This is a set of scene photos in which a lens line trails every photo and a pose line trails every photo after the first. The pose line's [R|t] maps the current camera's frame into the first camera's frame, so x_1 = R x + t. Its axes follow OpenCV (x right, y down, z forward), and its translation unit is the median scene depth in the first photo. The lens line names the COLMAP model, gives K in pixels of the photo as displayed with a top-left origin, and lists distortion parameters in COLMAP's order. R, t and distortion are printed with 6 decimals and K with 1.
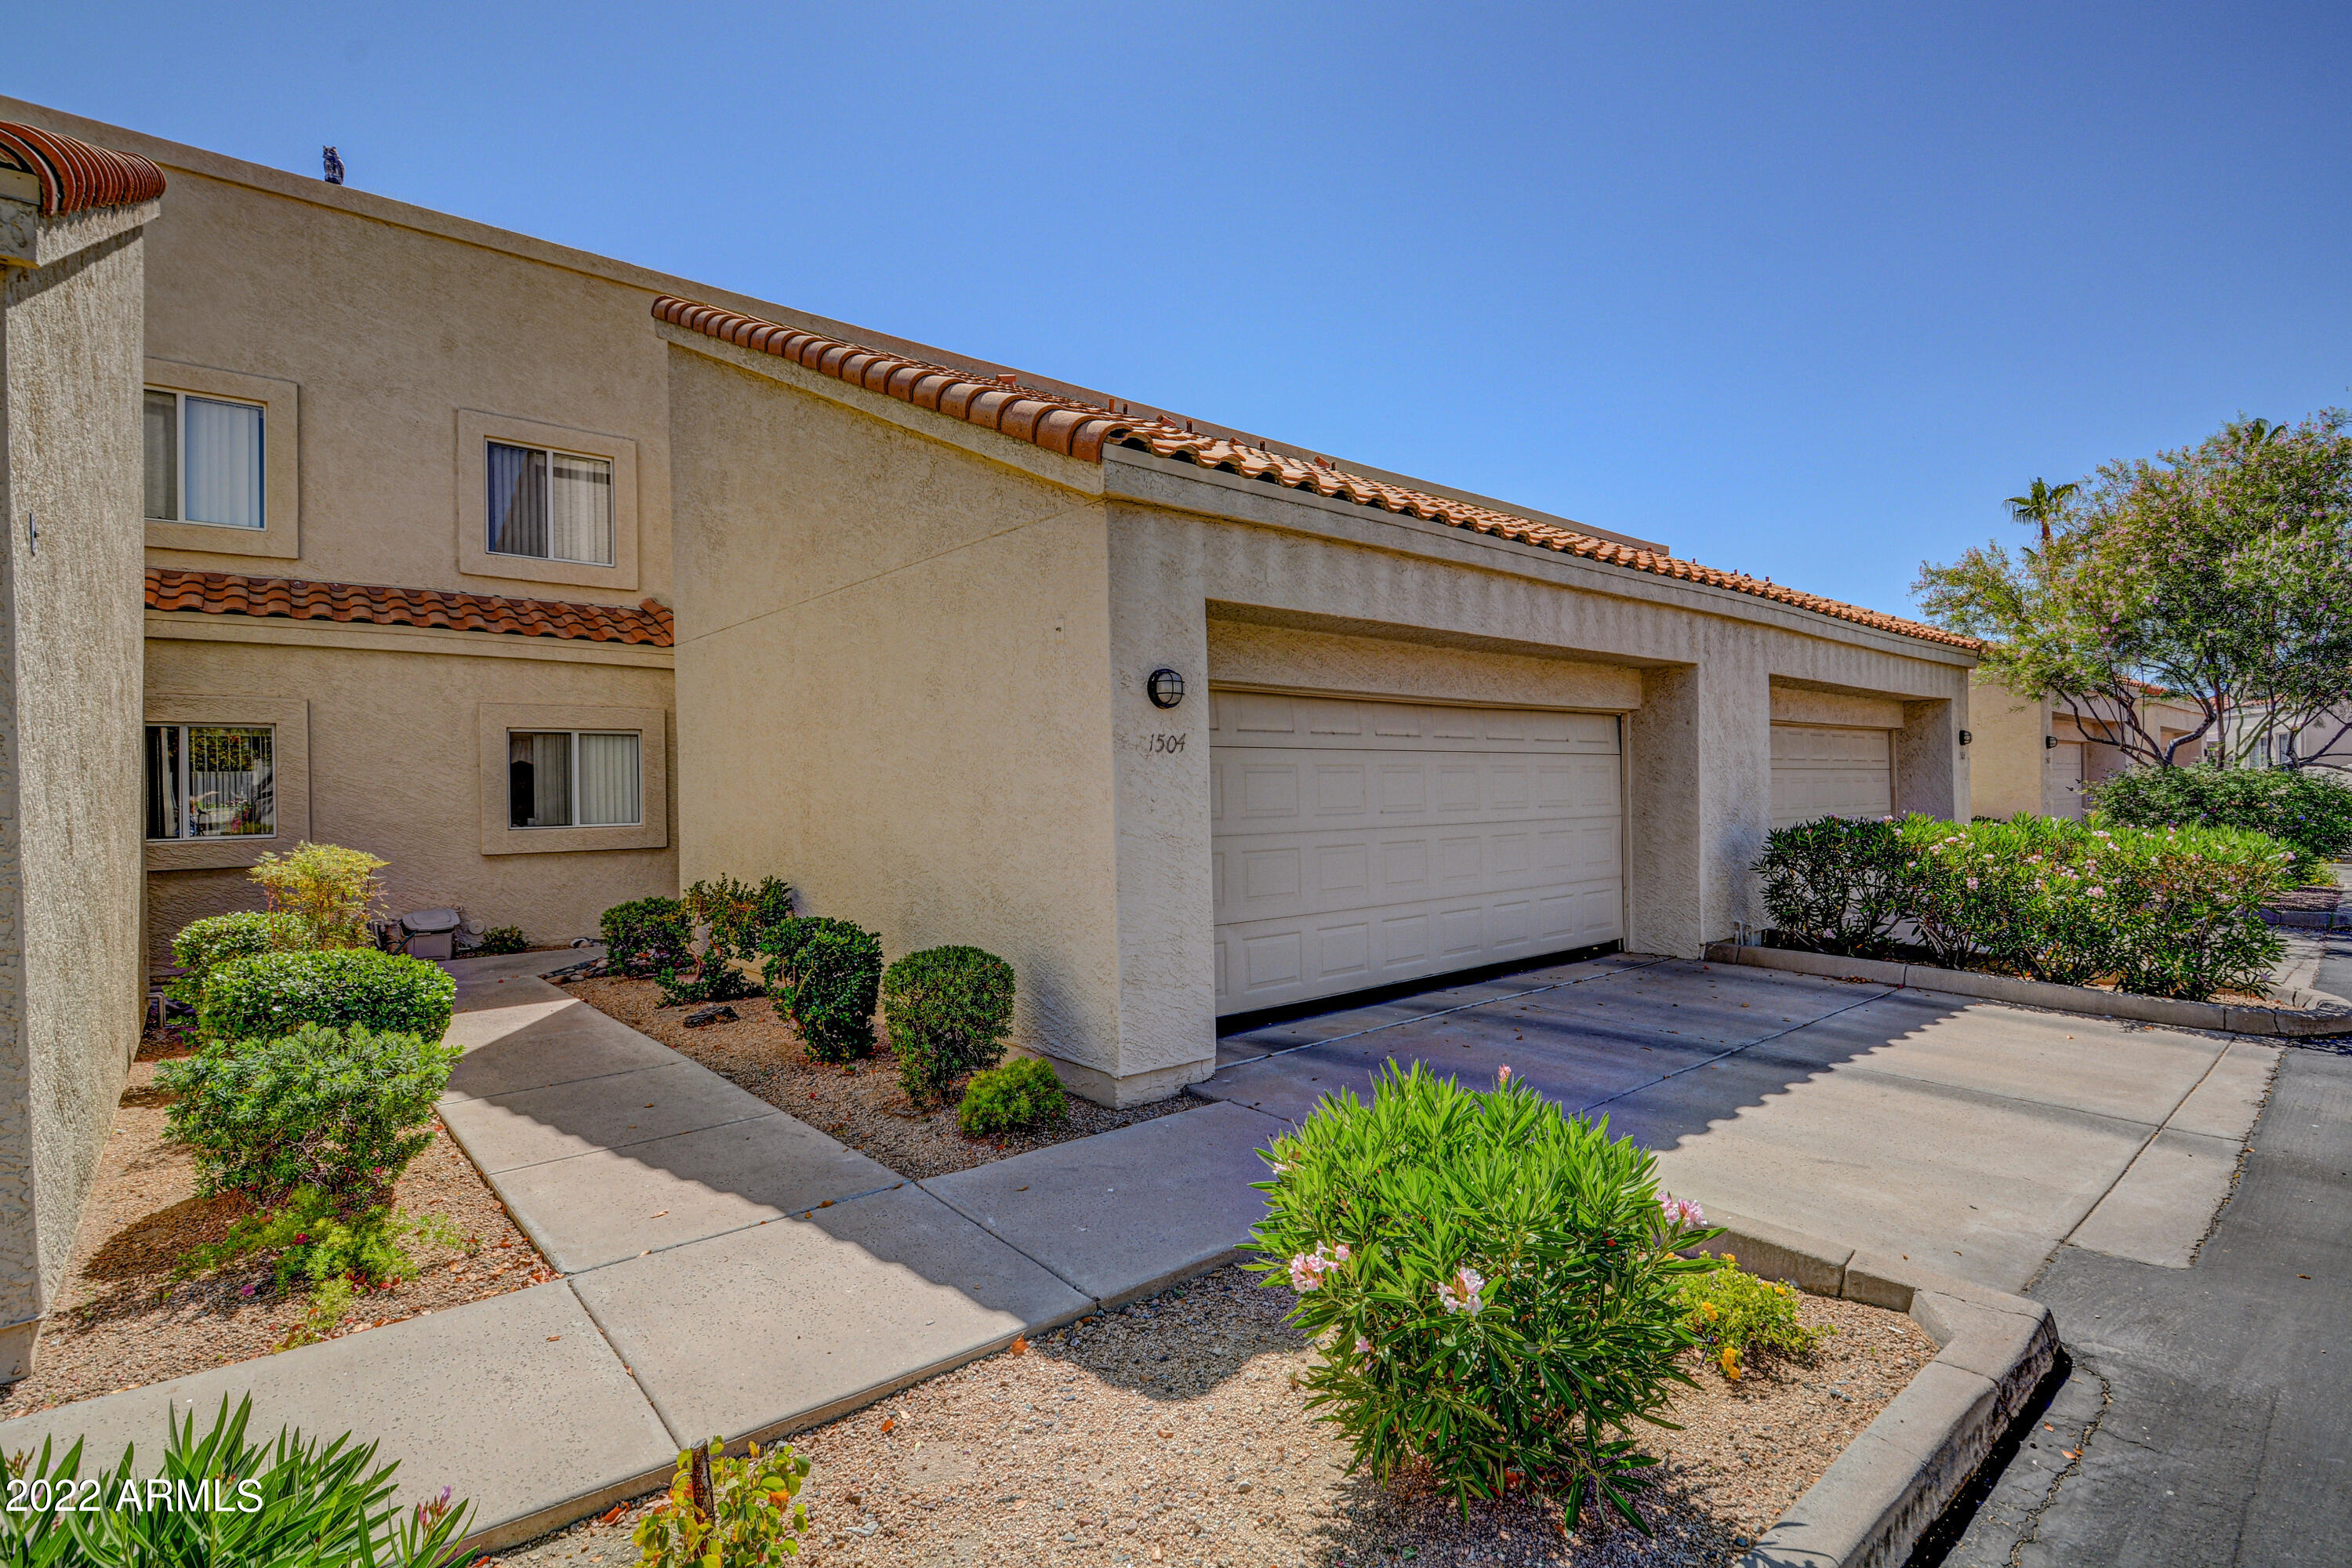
lens RADIAL K [[1135.5, 0, 1176.2], [0, 1135.5, 784.3], [0, 0, 1]] dist [-0.003814, -0.002254]
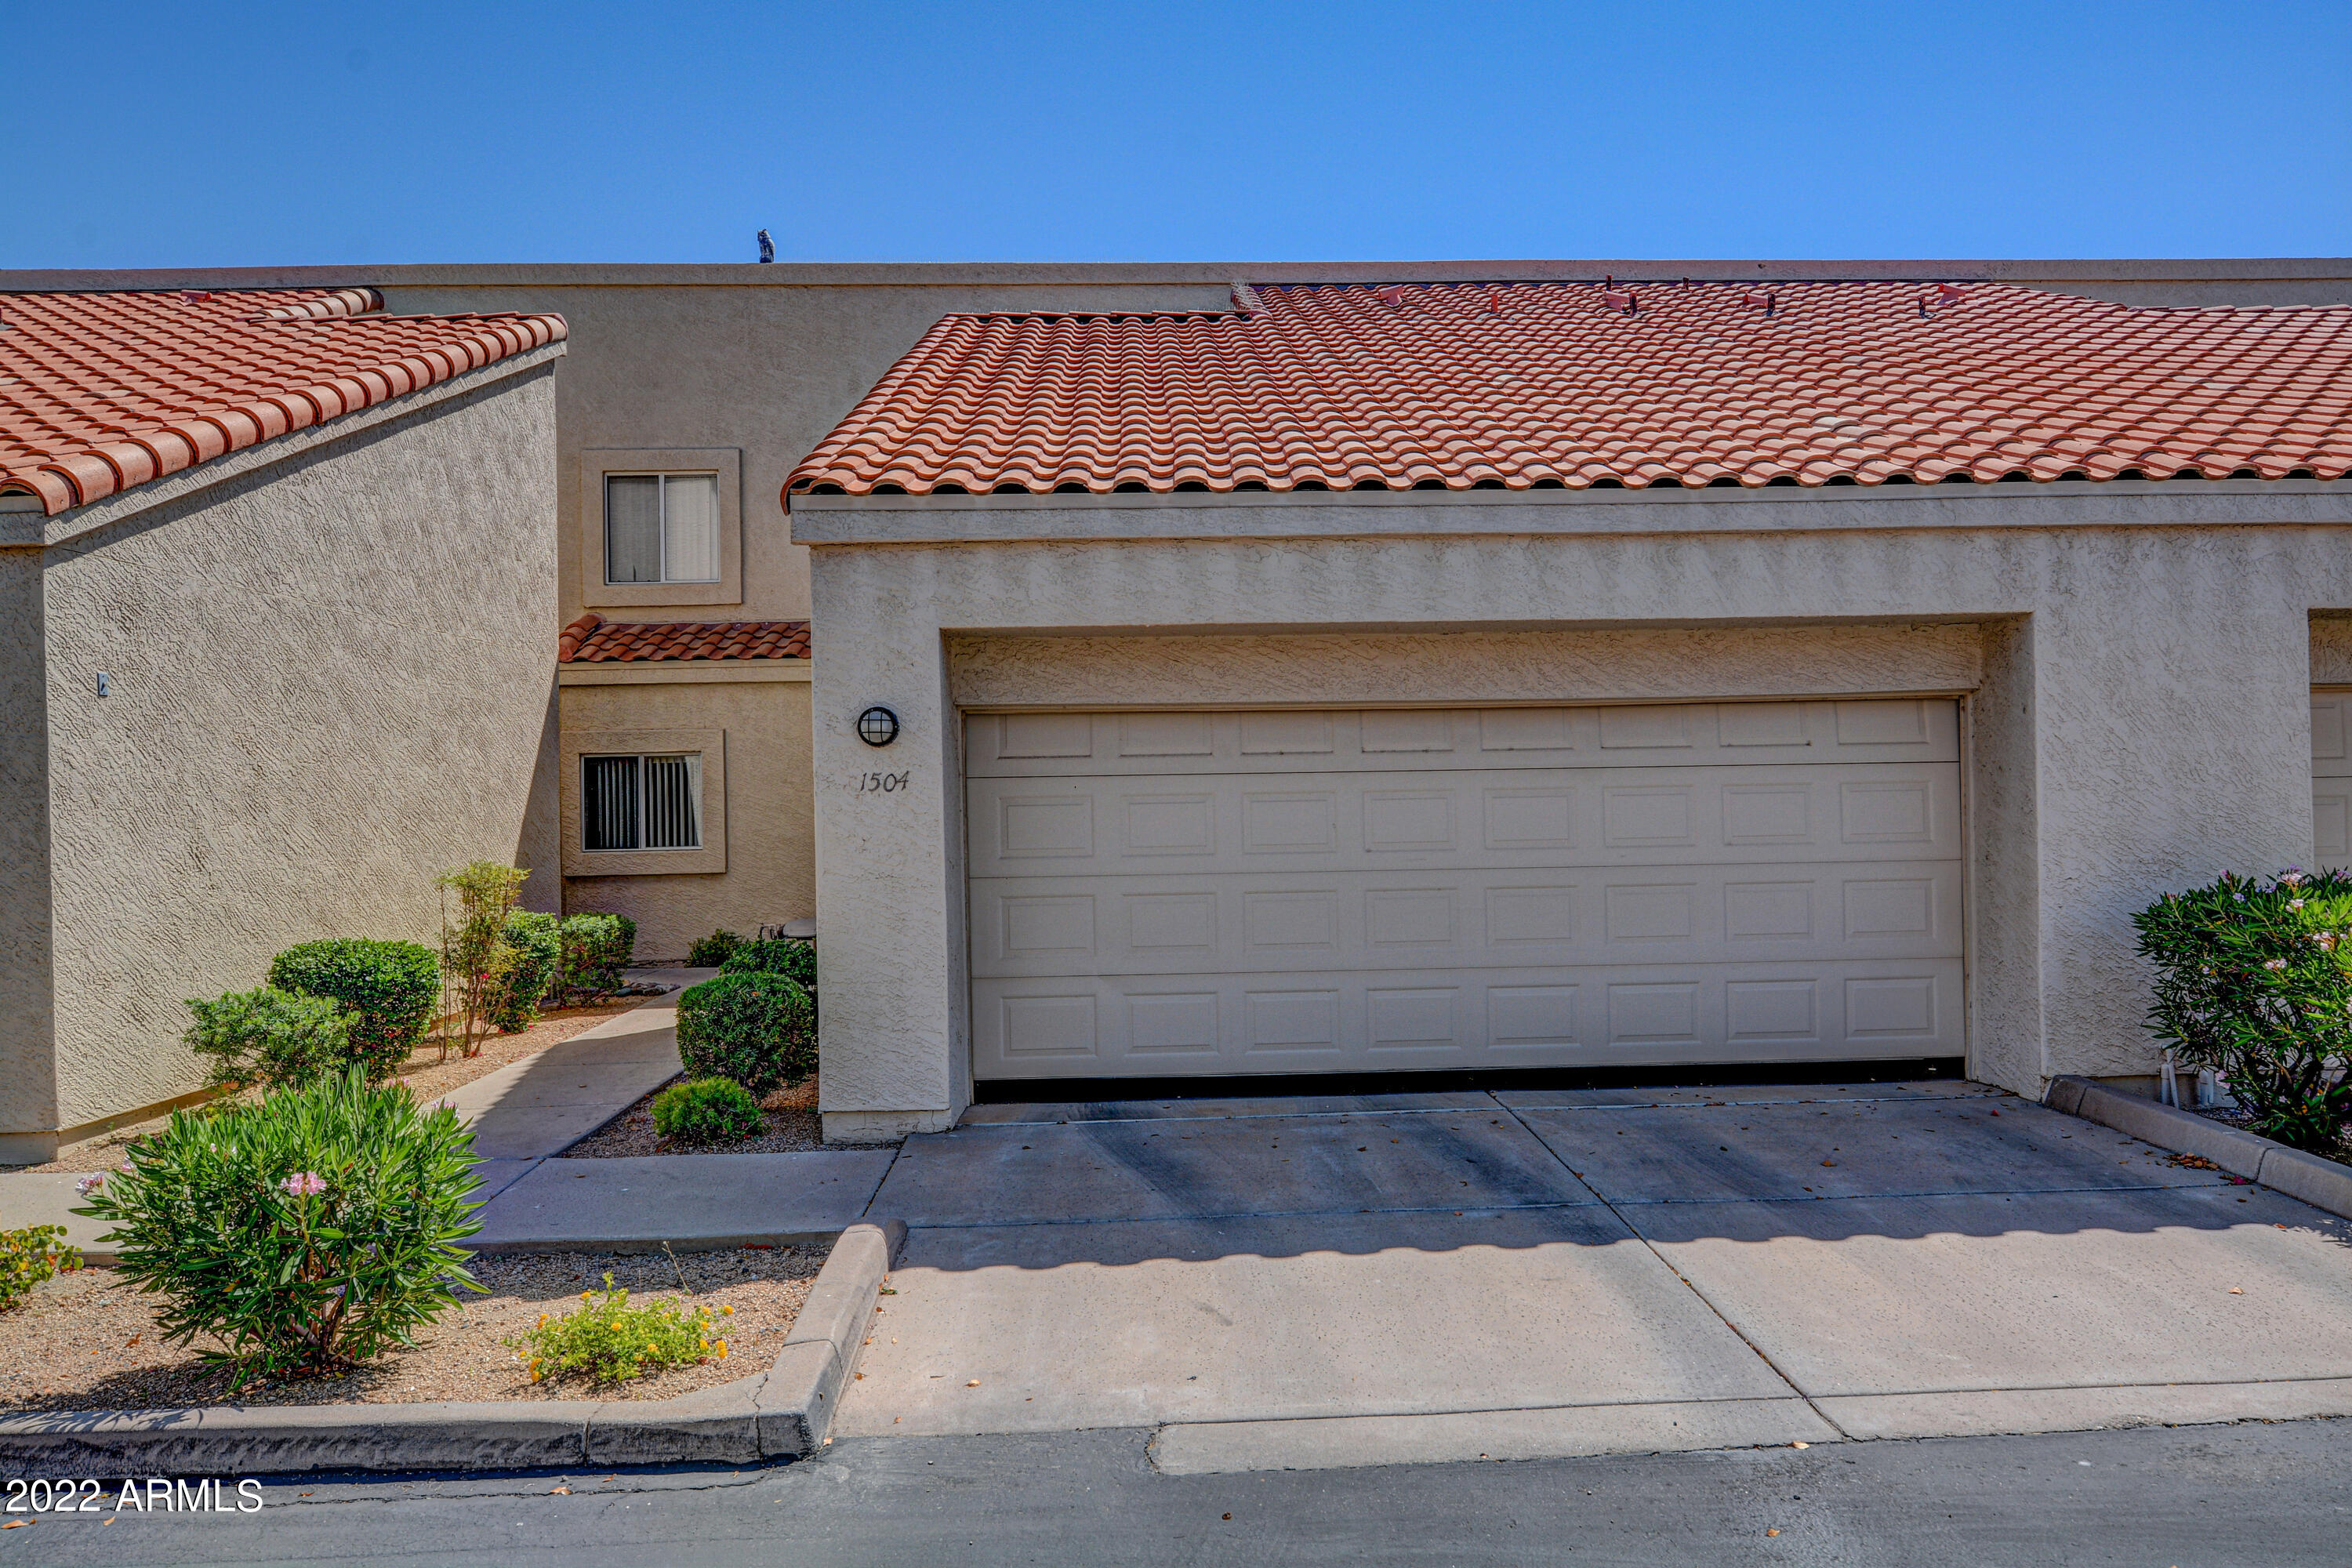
lens RADIAL K [[1577.4, 0, 1182.5], [0, 1577.4, 775.8], [0, 0, 1]] dist [-0.002341, -0.000934]
pose [[0.773844, -0.008363, -0.633321, 0.643638], [0.009539, 0.999953, -0.001549, -0.022264], [0.633304, -0.004842, 0.773888, 0.063445]]
